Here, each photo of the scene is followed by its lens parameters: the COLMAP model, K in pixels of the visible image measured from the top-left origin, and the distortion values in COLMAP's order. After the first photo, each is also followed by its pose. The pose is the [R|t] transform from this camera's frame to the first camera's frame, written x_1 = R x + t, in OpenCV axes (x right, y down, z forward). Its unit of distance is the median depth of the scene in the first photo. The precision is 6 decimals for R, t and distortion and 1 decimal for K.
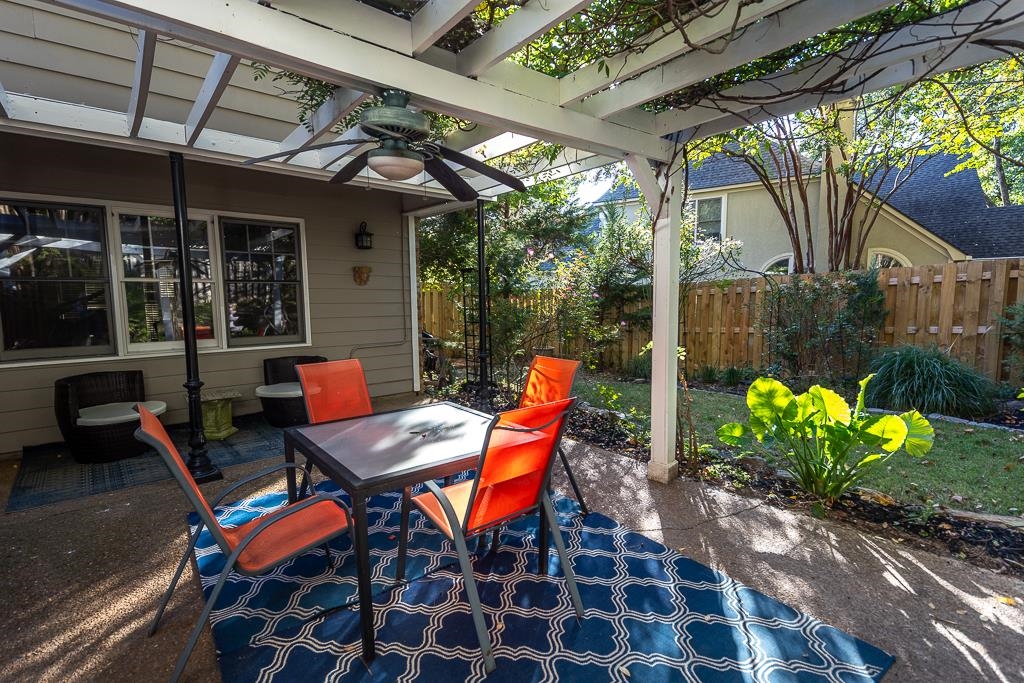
lens RADIAL K [[497.0, 0, 512.0], [0, 497.0, 341.5], [0, 0, 1]] dist [0.002624, 0.000405]
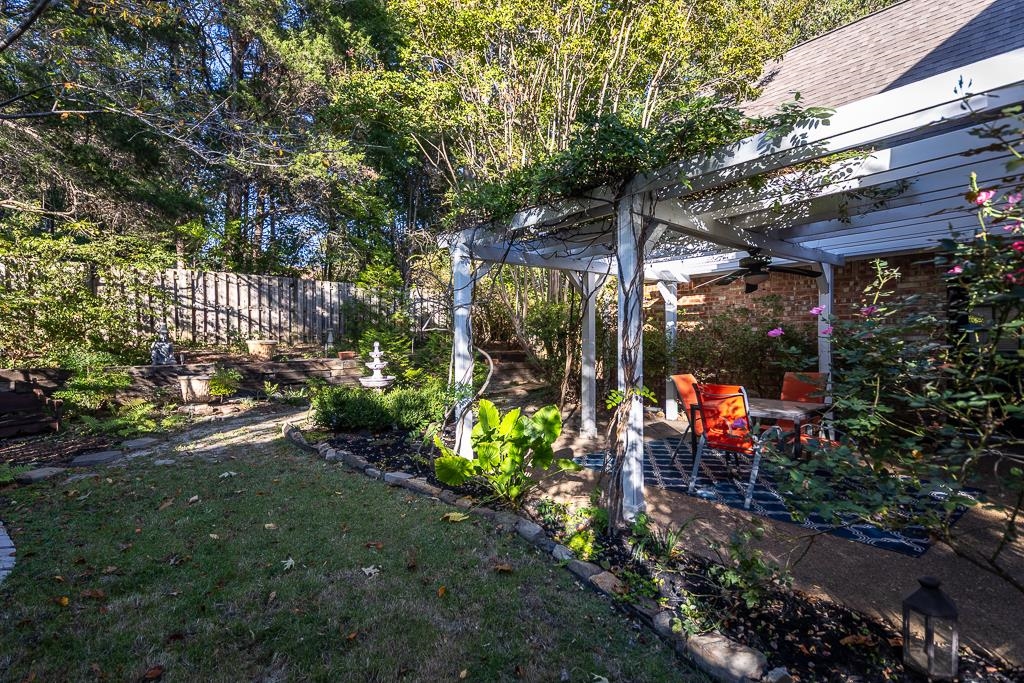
lens RADIAL K [[497.0, 0, 512.0], [0, 497.0, 341.5], [0, 0, 1]] dist [0.002624, 0.000405]
pose [[-0.999359, 0.035250, -0.006242, 0.761901], [0.034408, 0.993954, 0.104268, -0.287330], [0.009880, 0.103986, -0.994530, 2.806277]]
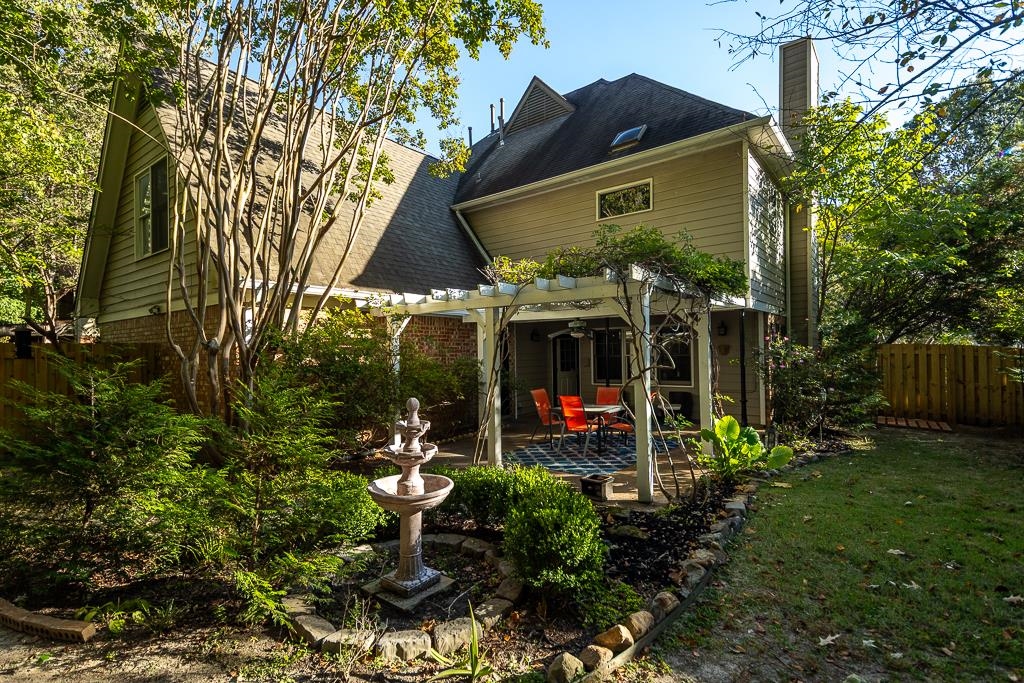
lens RADIAL K [[497.0, 0, 512.0], [0, 497.0, 341.5], [0, 0, 1]] dist [0.002624, 0.000405]
pose [[0.233970, -0.009908, -0.972193, 2.908603], [-0.087608, 0.995665, -0.031231, -0.118352], [0.968289, 0.092479, 0.232088, -0.377660]]
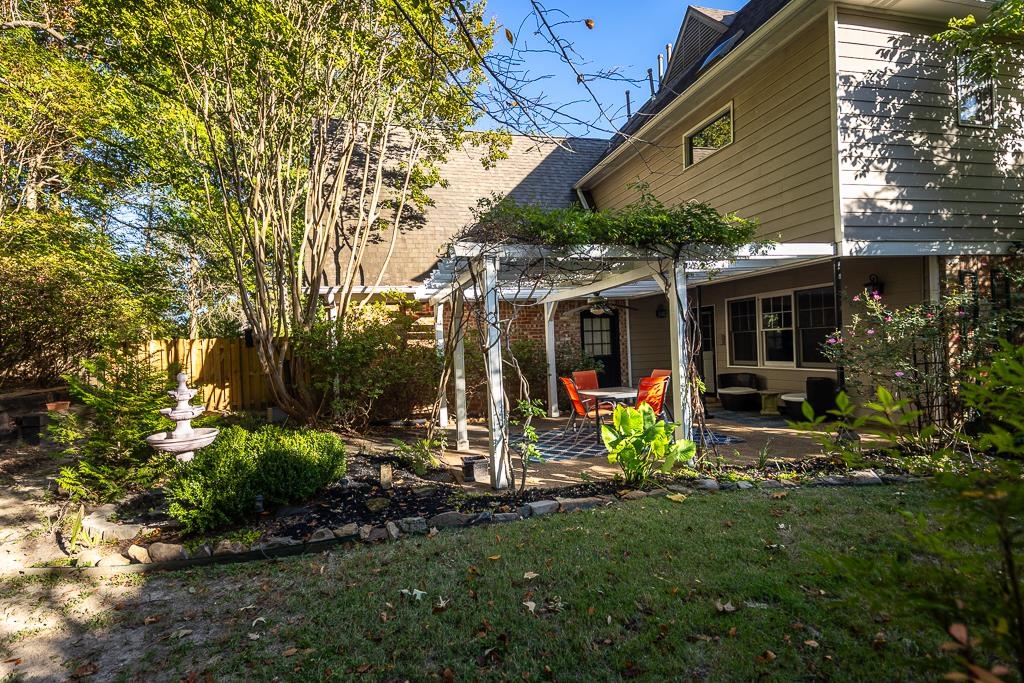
lens RADIAL K [[497.0, 0, 512.0], [0, 497.0, 341.5], [0, 0, 1]] dist [0.002624, 0.000405]
pose [[-0.396419, 0.027472, -0.917659, 2.768291], [-0.046760, 0.997651, 0.050067, -0.243146], [0.916878, 0.062757, -0.394203, 1.548415]]
